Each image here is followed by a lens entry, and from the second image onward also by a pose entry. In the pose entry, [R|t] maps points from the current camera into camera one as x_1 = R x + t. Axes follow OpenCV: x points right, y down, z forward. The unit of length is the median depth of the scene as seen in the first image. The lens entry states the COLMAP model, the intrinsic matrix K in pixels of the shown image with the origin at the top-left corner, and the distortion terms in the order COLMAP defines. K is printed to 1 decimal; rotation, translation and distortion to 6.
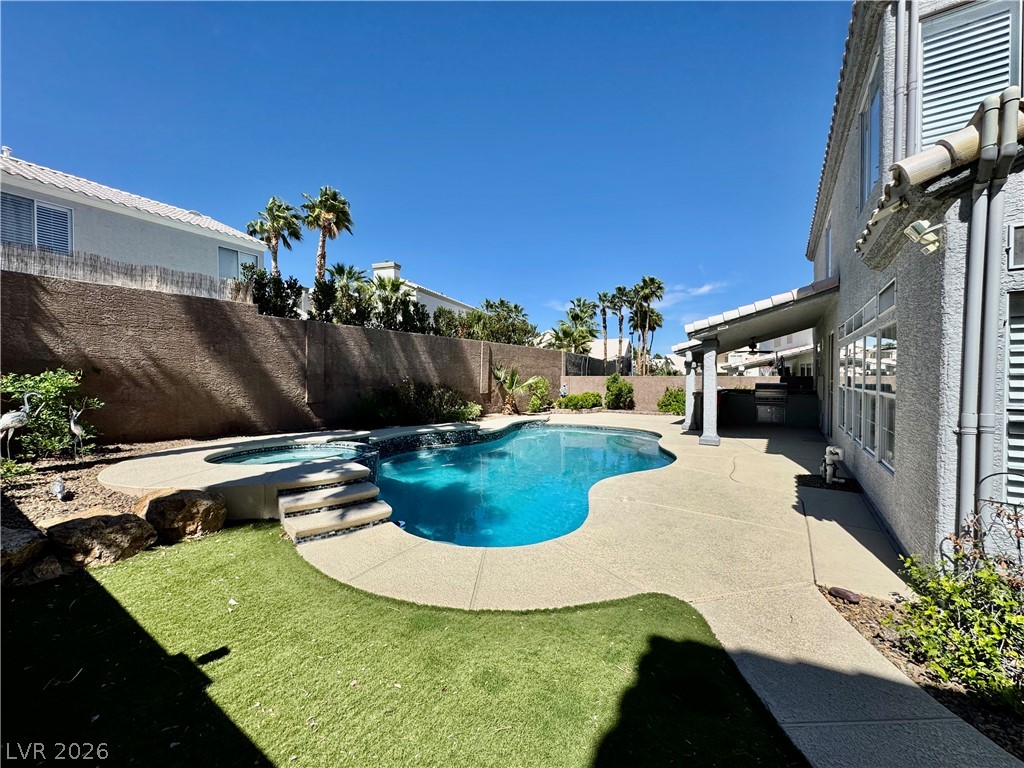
lens RADIAL K [[413.1, 0, 513.2], [0, 413.1, 387.5], [0, 0, 1]] dist [-0.006111, 0.001188]
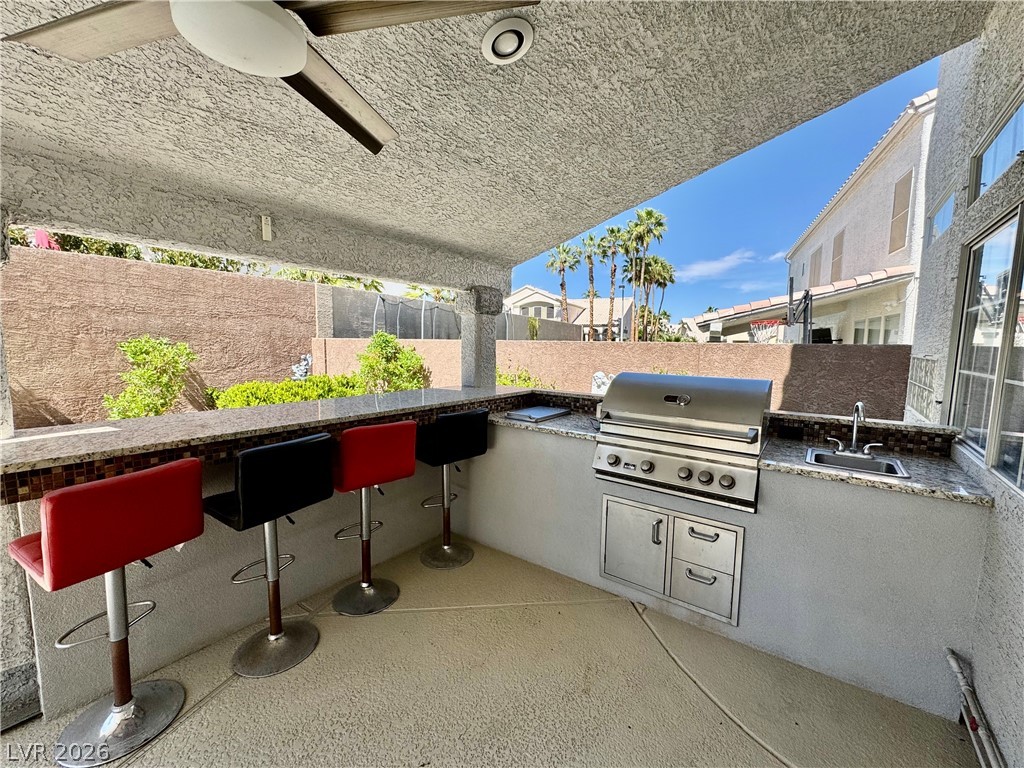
lens RADIAL K [[413.1, 0, 515.1], [0, 413.1, 385.9], [0, 0, 1]] dist [-0.006111, 0.001188]
pose [[0.997266, 0.020655, -0.070953, 0.155374], [-0.015126, 0.996870, 0.077592, -0.005452], [0.072334, -0.076306, 0.994457, 0.223663]]
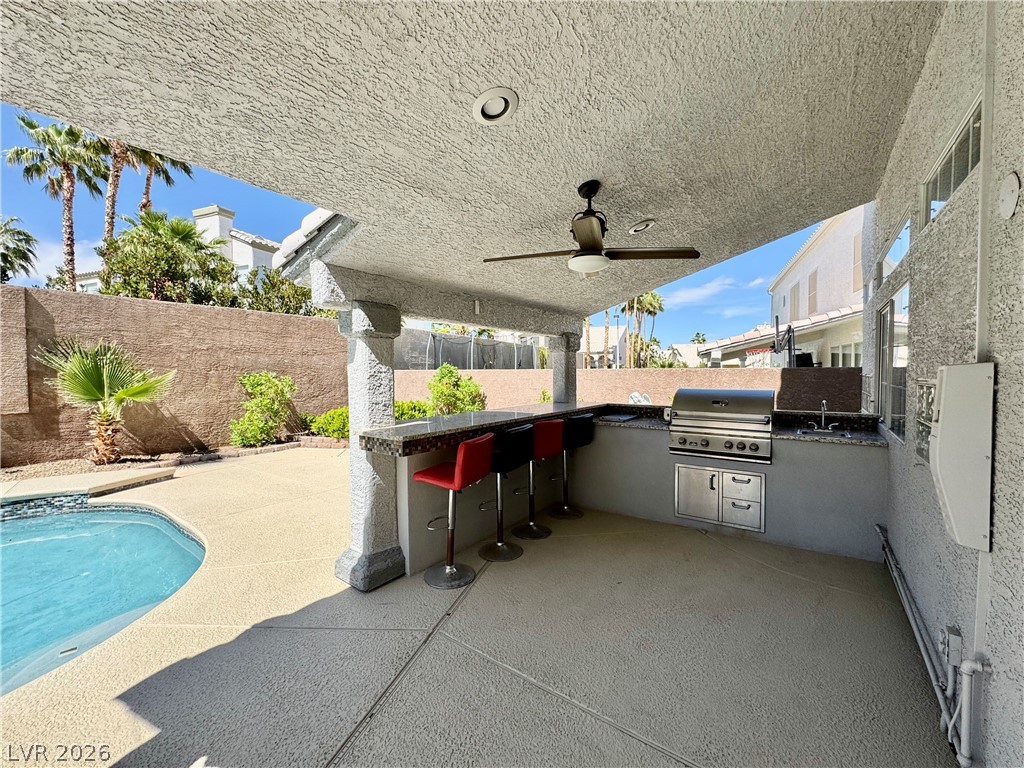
lens RADIAL K [[413.1, 0, 515.2], [0, 413.1, 384.7], [0, 0, 1]] dist [-0.006111, 0.001188]
pose [[0.998761, -0.004198, -0.049596, 0.134398], [0.004554, 0.999965, 0.007076, -0.004752], [0.049565, -0.007293, 0.998744, 0.189225]]
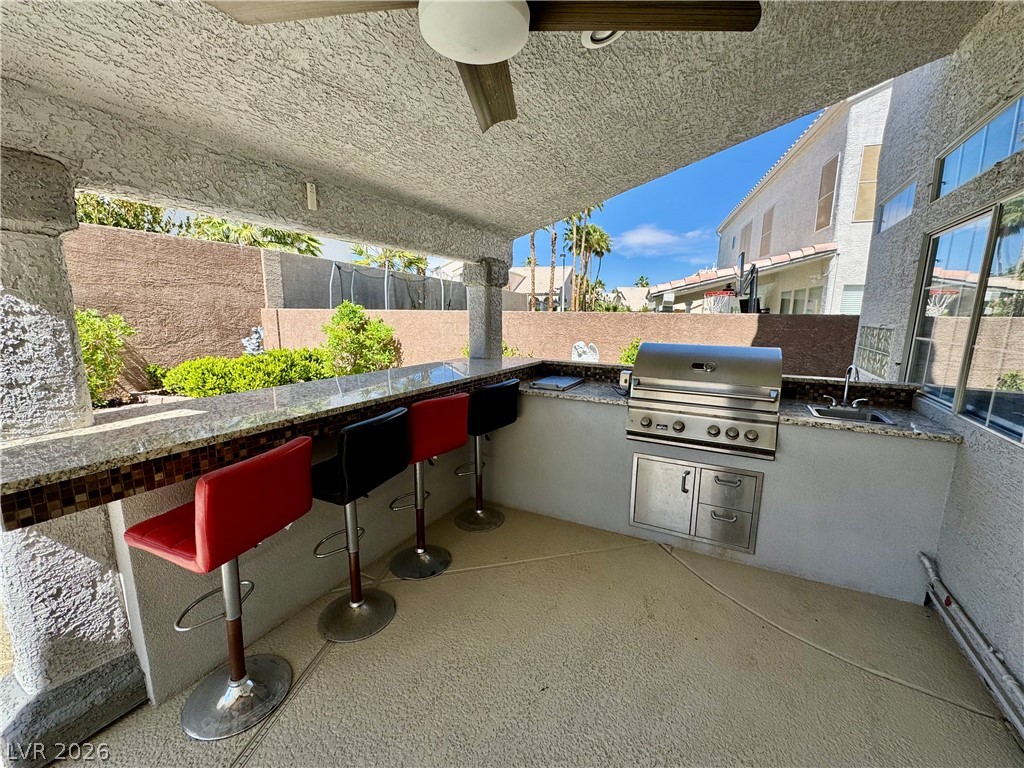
lens RADIAL K [[413.1, 0, 516.2], [0, 413.1, 386.5], [0, 0, 1]] dist [-0.006111, 0.001188]
pose [[0.996567, -0.004746, 0.082653, 0.141596], [-0.007845, 0.988448, 0.151355, -0.005863], [-0.082417, -0.151484, 0.985018, 0.220718]]
